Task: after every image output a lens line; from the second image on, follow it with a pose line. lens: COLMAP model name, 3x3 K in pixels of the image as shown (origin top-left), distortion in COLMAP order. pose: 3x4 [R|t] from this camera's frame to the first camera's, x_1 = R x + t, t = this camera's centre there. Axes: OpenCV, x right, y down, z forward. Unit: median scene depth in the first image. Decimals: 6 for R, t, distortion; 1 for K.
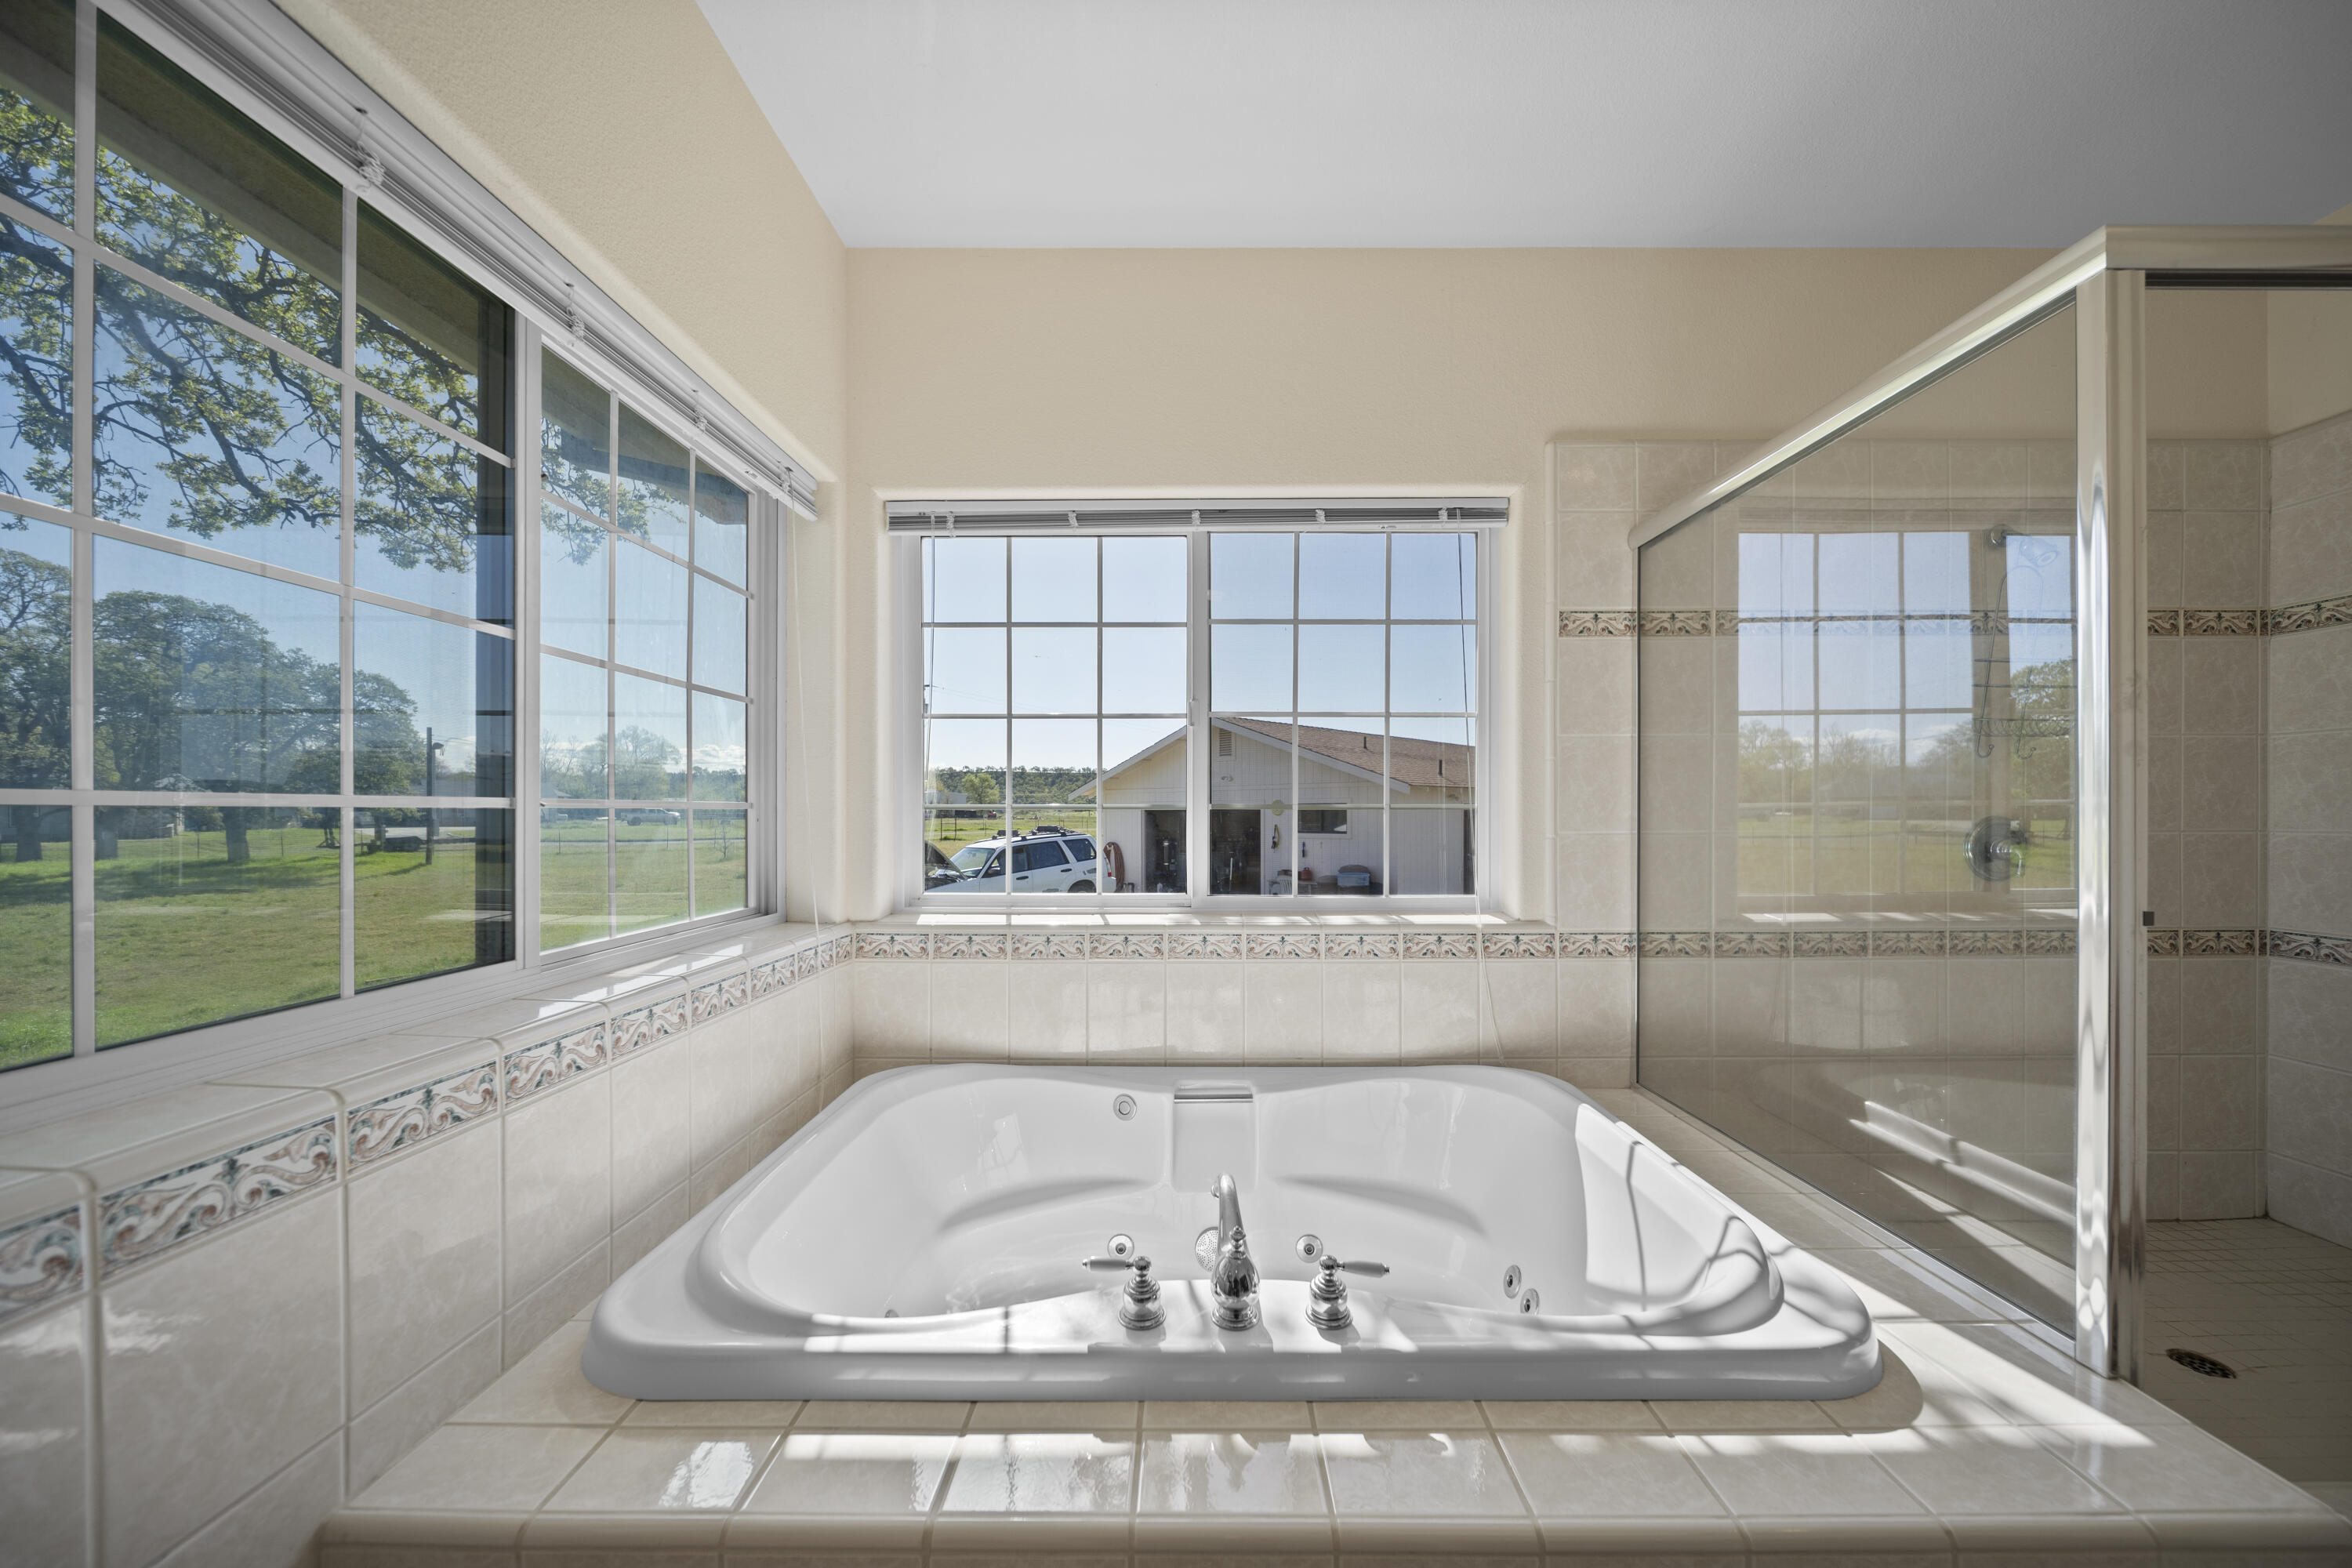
lens RADIAL K [[847.2, 0, 1185.3], [0, 847.2, 808.5], [0, 0, 1]] dist [-0.001275, -0.000416]
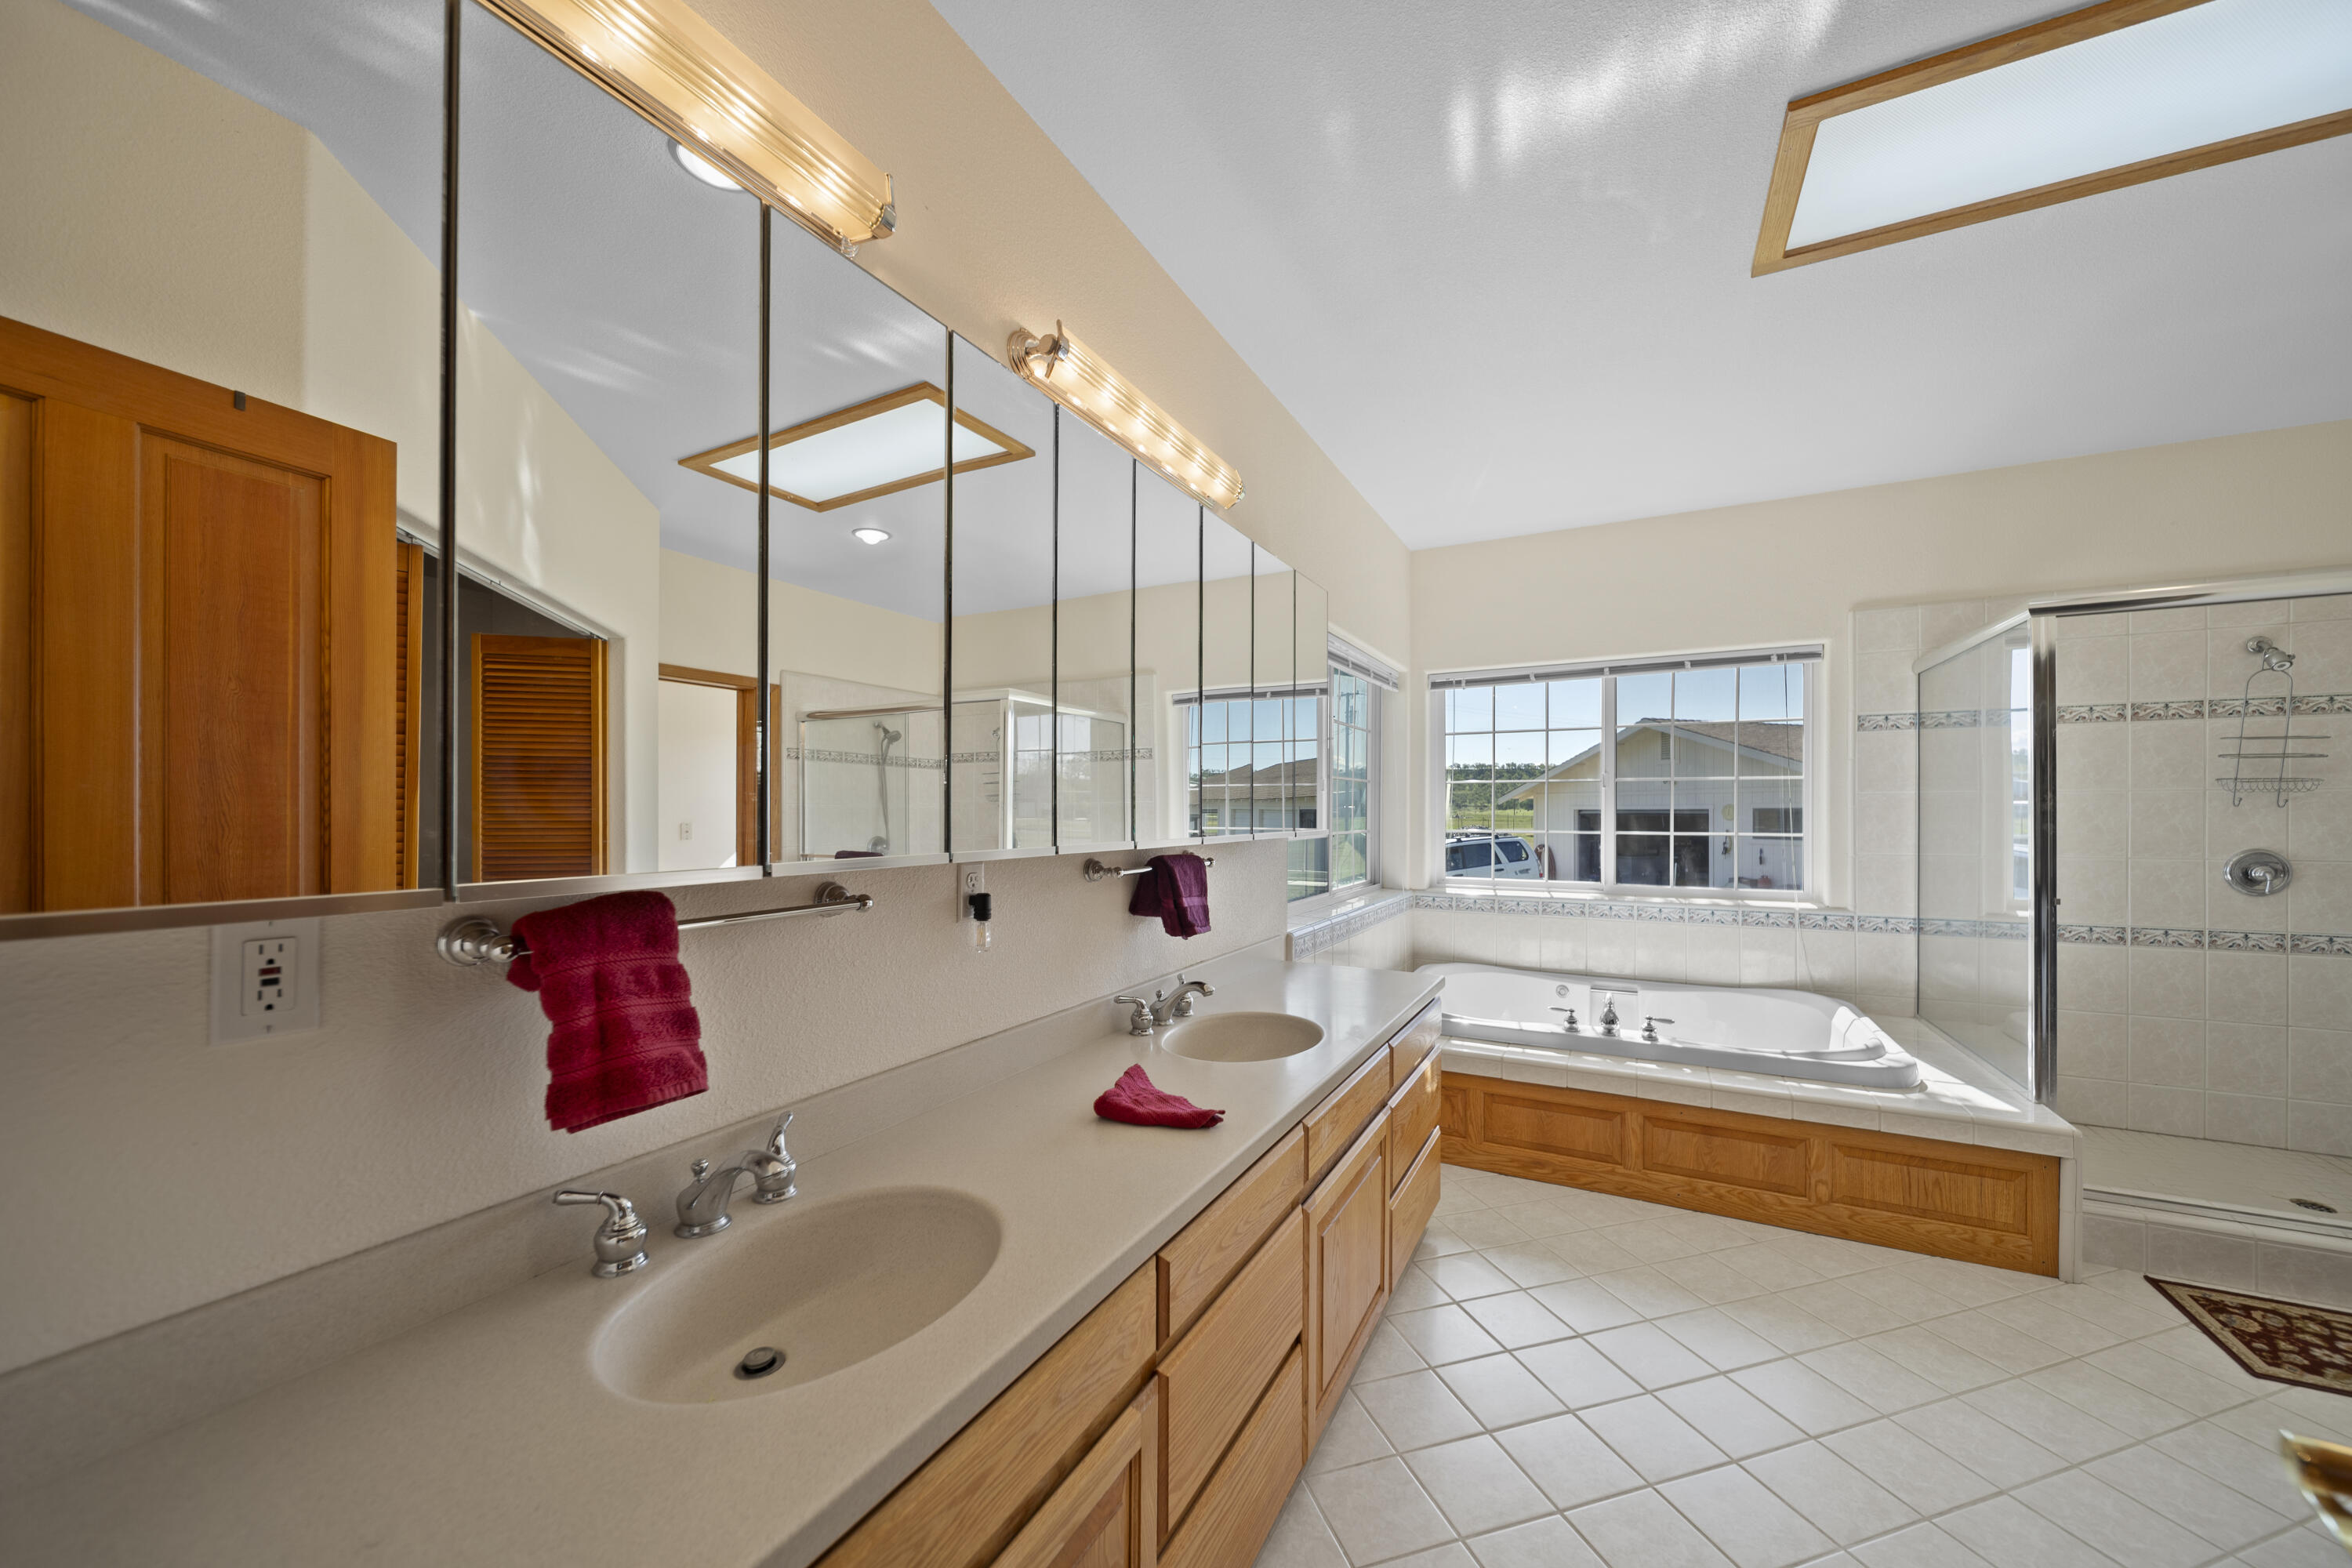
lens RADIAL K [[847.2, 0, 1187.3], [0, 847.2, 806.7], [0, 0, 1]] dist [-0.001275, -0.000416]
pose [[0.884606, -0.001239, -0.466338, 0.064789], [0.000709, 0.999999, -0.001312, -0.059277], [0.466339, 0.000830, 0.884606, -1.014489]]
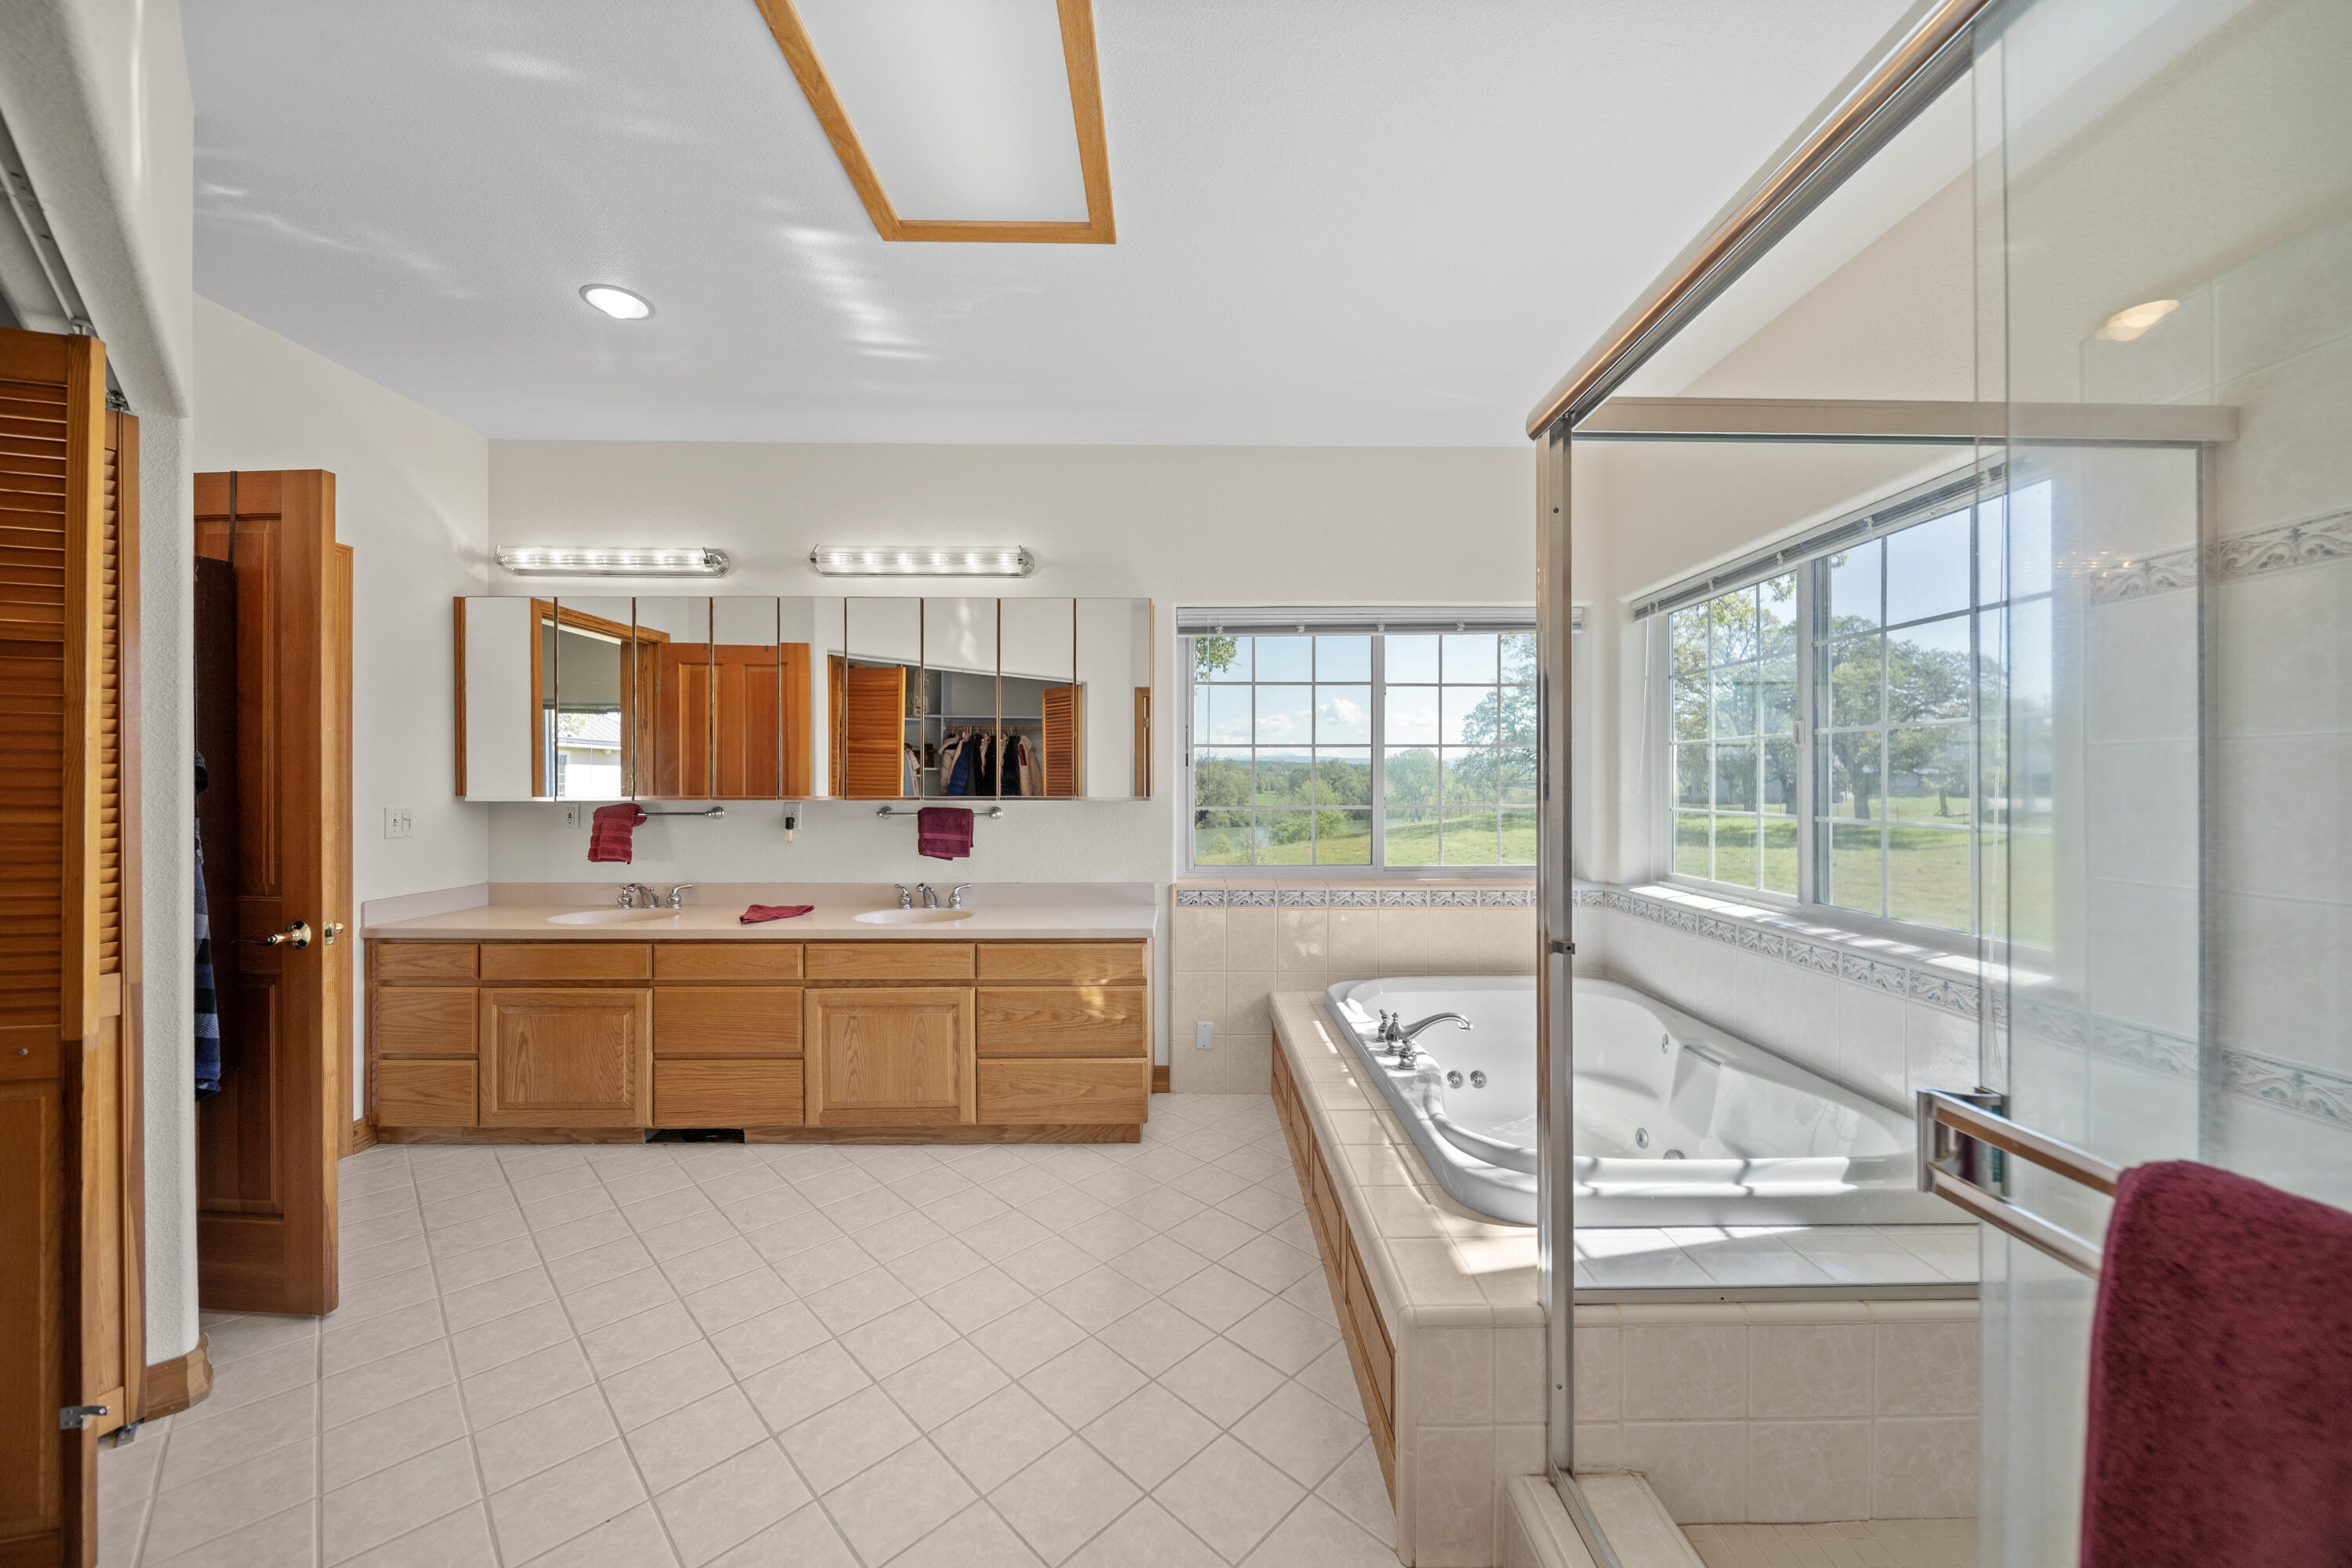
lens RADIAL K [[847.2, 0, 1180.3], [0, 847.2, 785.8], [0, 0, 1]] dist [-0.001275, -0.000416]
pose [[0.008437, 0.005832, -0.999947, 1.167586], [0.002558, 0.999980, 0.005853, -0.056495], [0.999961, -0.002607, 0.008422, 0.216426]]
